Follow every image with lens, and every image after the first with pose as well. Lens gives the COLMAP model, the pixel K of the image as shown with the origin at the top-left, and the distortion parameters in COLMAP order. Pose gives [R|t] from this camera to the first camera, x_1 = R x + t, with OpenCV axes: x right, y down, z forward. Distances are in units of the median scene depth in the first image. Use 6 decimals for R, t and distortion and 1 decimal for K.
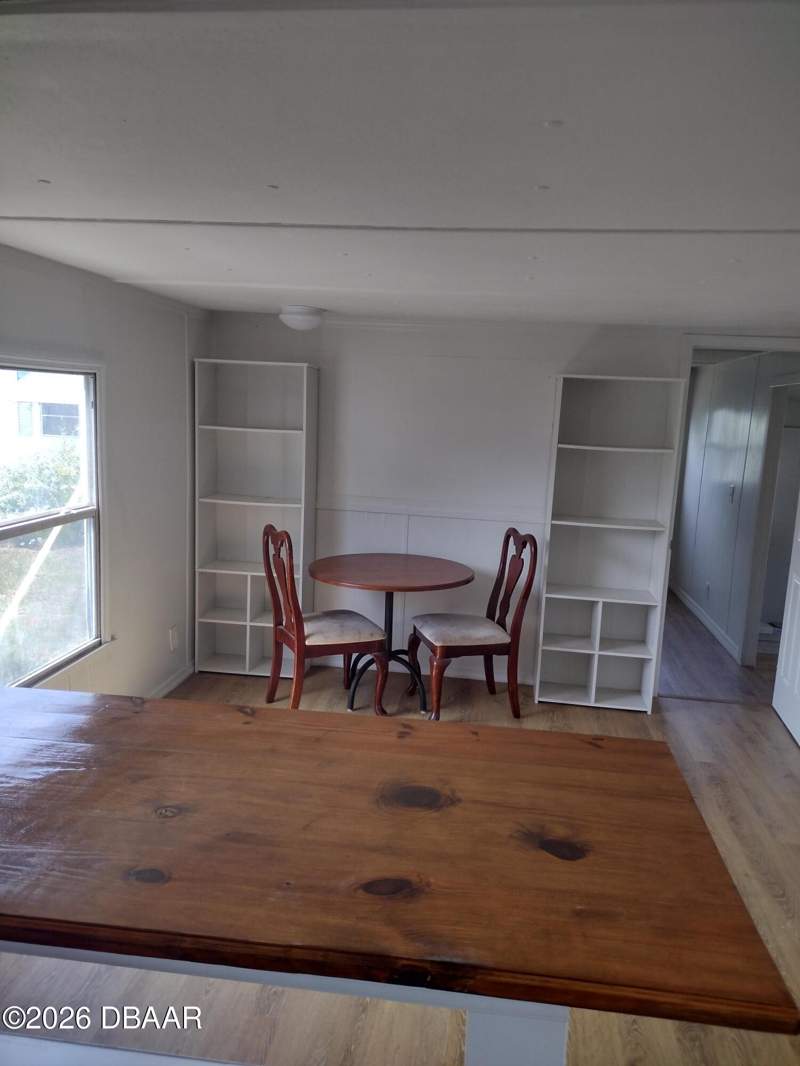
lens RADIAL K [[782.2, 0, 379.7], [0, 782.2, 534.8], [0, 0, 1]] dist [0.004298, -0.003002]
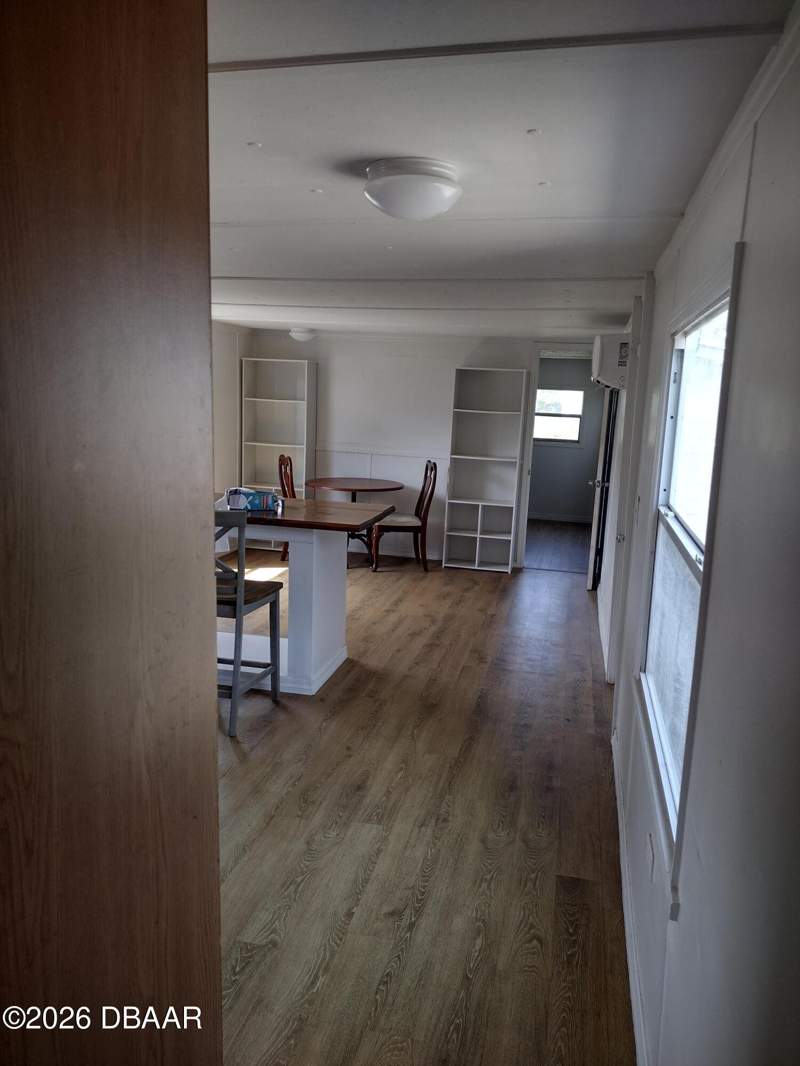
lens RADIAL K [[782.2, 0, 379.7], [0, 782.2, 534.8], [0, 0, 1]] dist [0.004298, -0.003002]
pose [[0.995452, 0.019034, -0.093343, 0.223486], [-0.017801, 0.999743, 0.014025, 0.127321], [0.093586, -0.012300, 0.995535, -0.657263]]
